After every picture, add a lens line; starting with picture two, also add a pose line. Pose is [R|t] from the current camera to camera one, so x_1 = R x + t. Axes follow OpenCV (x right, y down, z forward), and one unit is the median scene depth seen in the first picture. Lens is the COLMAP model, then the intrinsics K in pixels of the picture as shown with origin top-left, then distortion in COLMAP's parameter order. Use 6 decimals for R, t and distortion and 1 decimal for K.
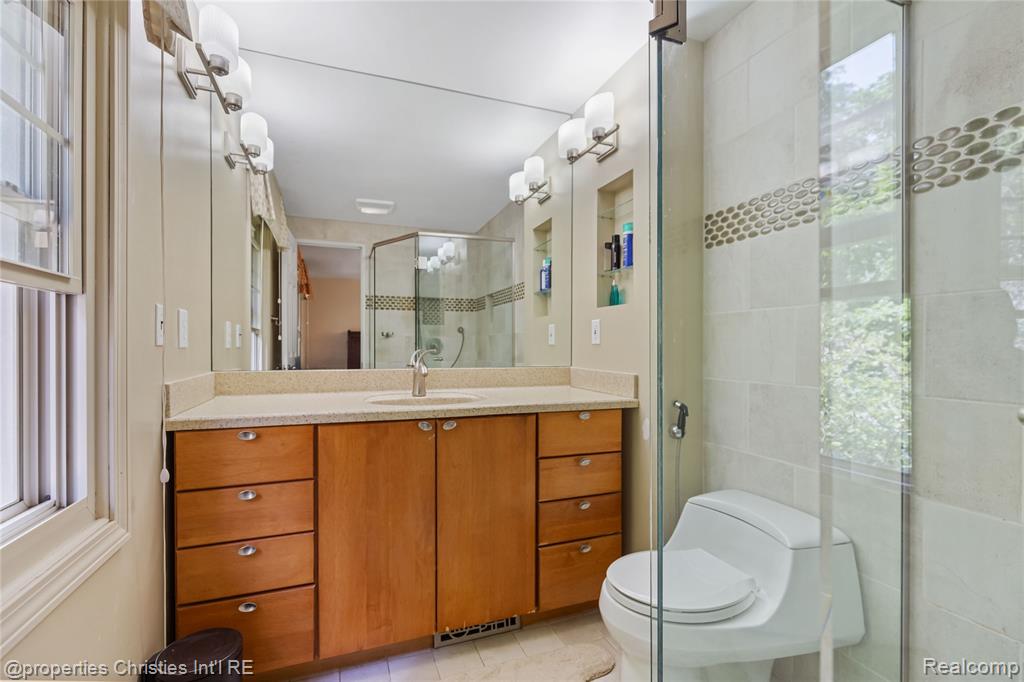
lens RADIAL K [[470.4, 0, 509.9], [0, 470.4, 341.9], [0, 0, 1]] dist [0.005703, -0.000516]
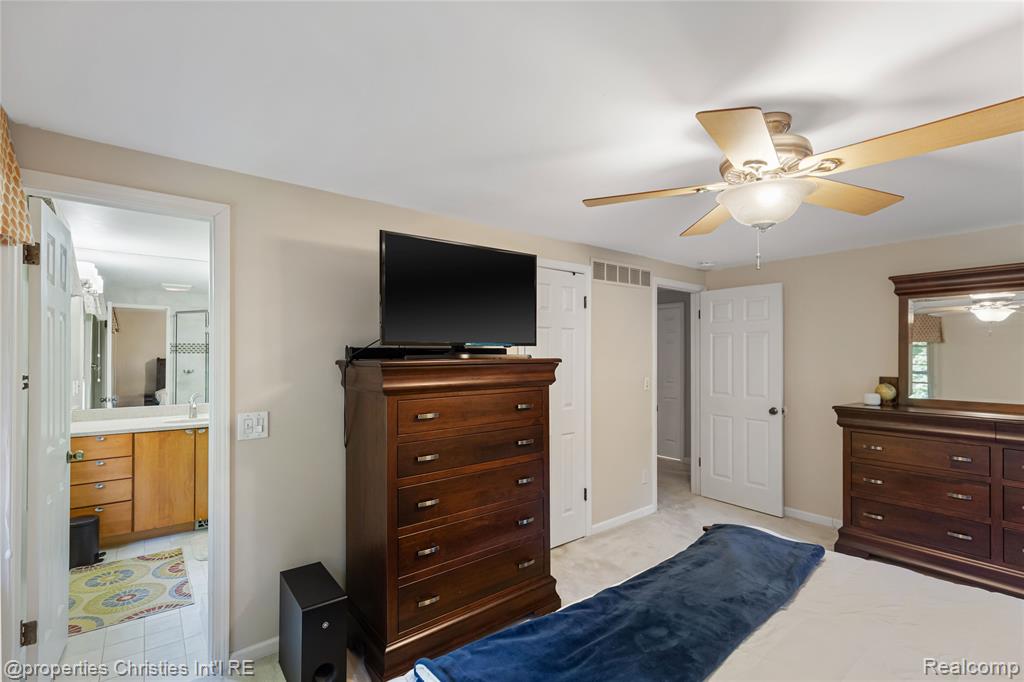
lens RADIAL K [[470.4, 0, 517.6], [0, 470.4, 348.0], [0, 0, 1]] dist [0.005703, -0.000516]
pose [[0.950958, 0.007177, 0.309238, 0.666881], [-0.007223, 0.999973, -0.000997, -0.255815], [-0.309237, -0.001285, 0.950984, -1.798172]]
